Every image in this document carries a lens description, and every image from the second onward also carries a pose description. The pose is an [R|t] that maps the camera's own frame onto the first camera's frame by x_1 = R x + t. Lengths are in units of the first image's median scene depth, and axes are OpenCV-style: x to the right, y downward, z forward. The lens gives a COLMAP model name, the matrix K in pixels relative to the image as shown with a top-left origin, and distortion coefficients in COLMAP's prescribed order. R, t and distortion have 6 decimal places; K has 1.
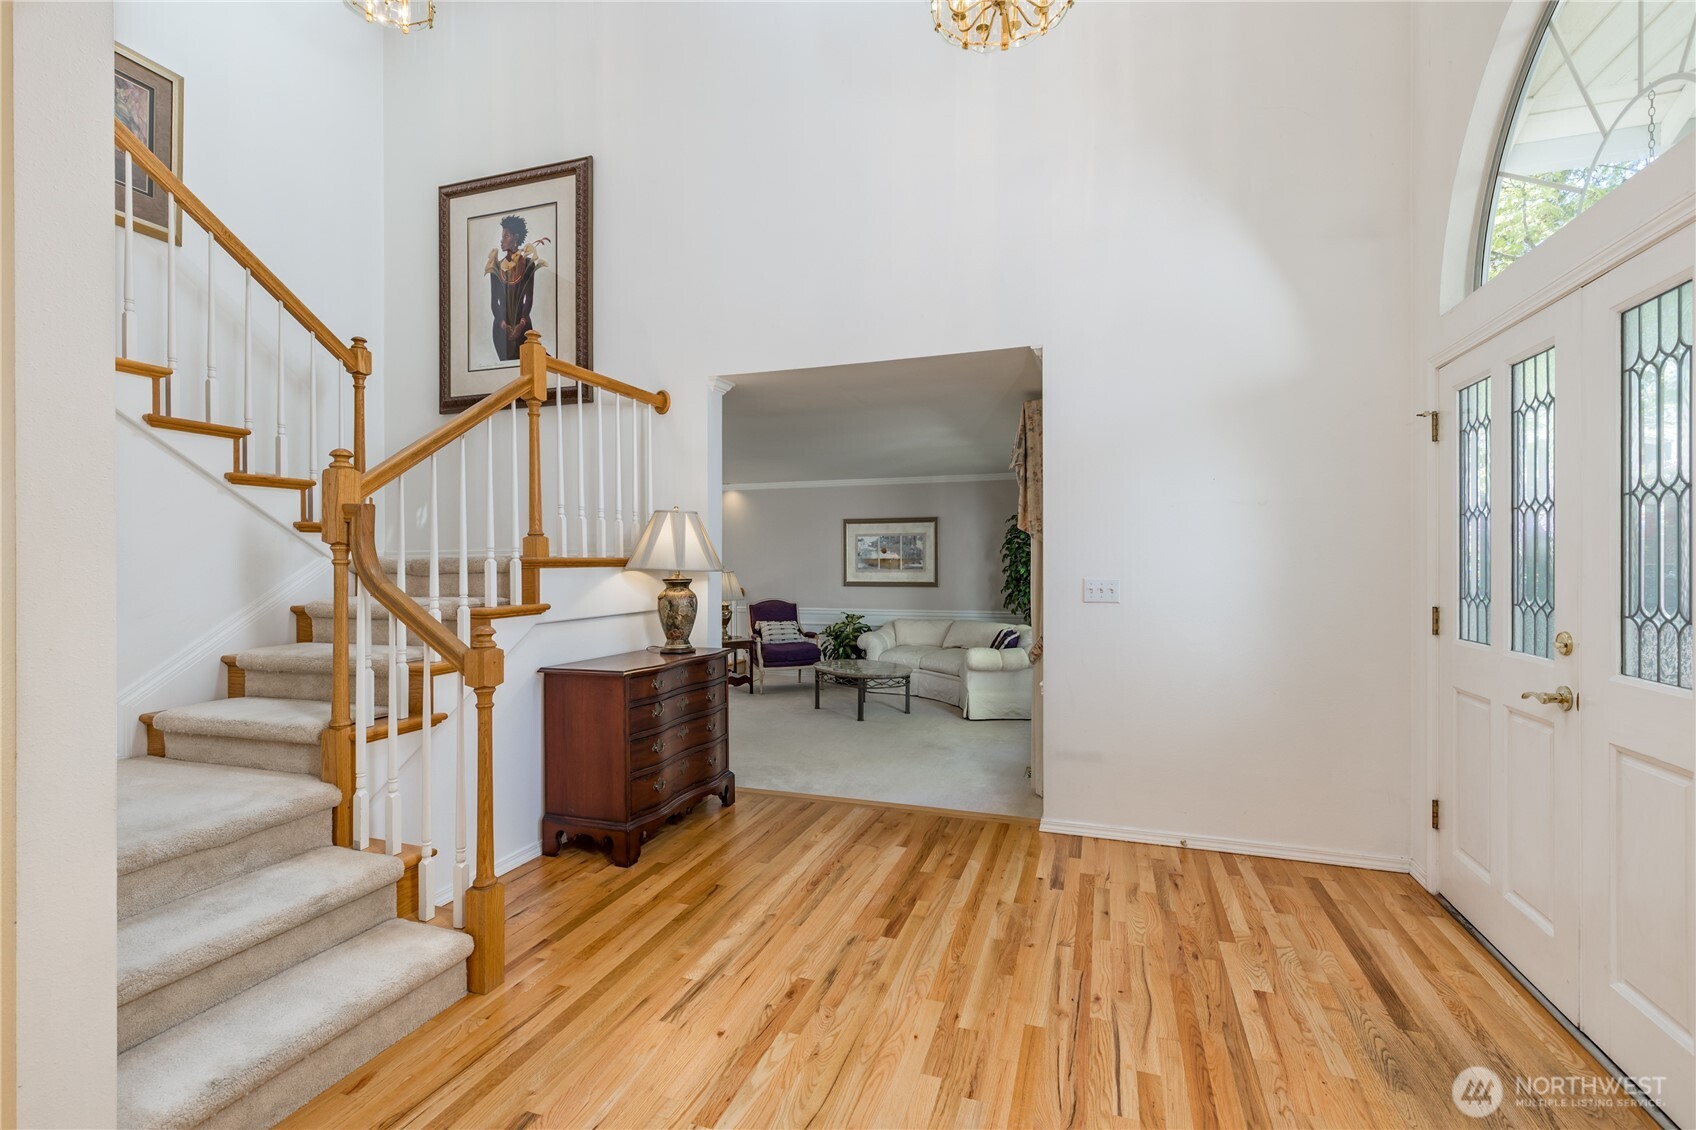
lens RADIAL K [[753.9, 0, 857.2], [0, 753.9, 566.0], [0, 0, 1]] dist [-0.002316, -0.000660]
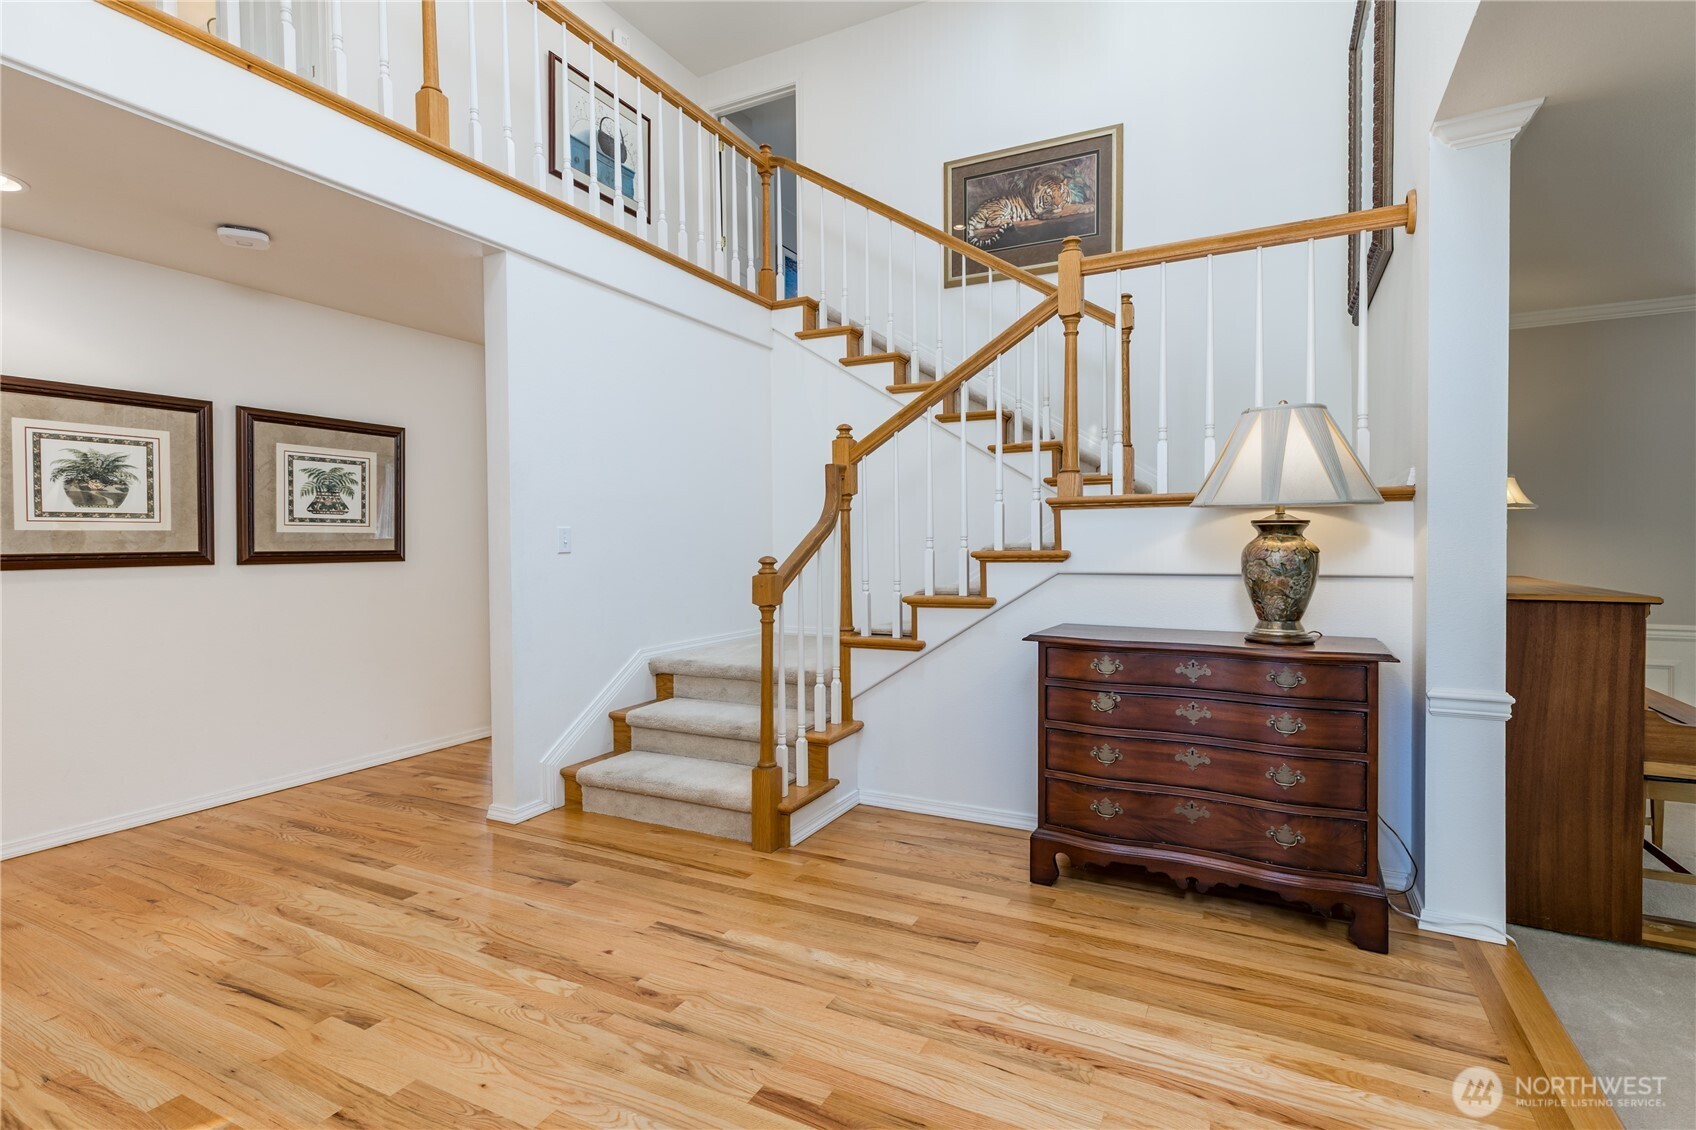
lens RADIAL K [[753.9, 0, 873.8], [0, 753.9, 565.2], [0, 0, 1]] dist [-0.002316, -0.000660]
pose [[-0.099113, 0.036626, -0.994402, 0.510429], [0.002759, 0.999329, 0.036533, 0.038571], [0.995072, 0.000877, -0.099147, 0.953063]]
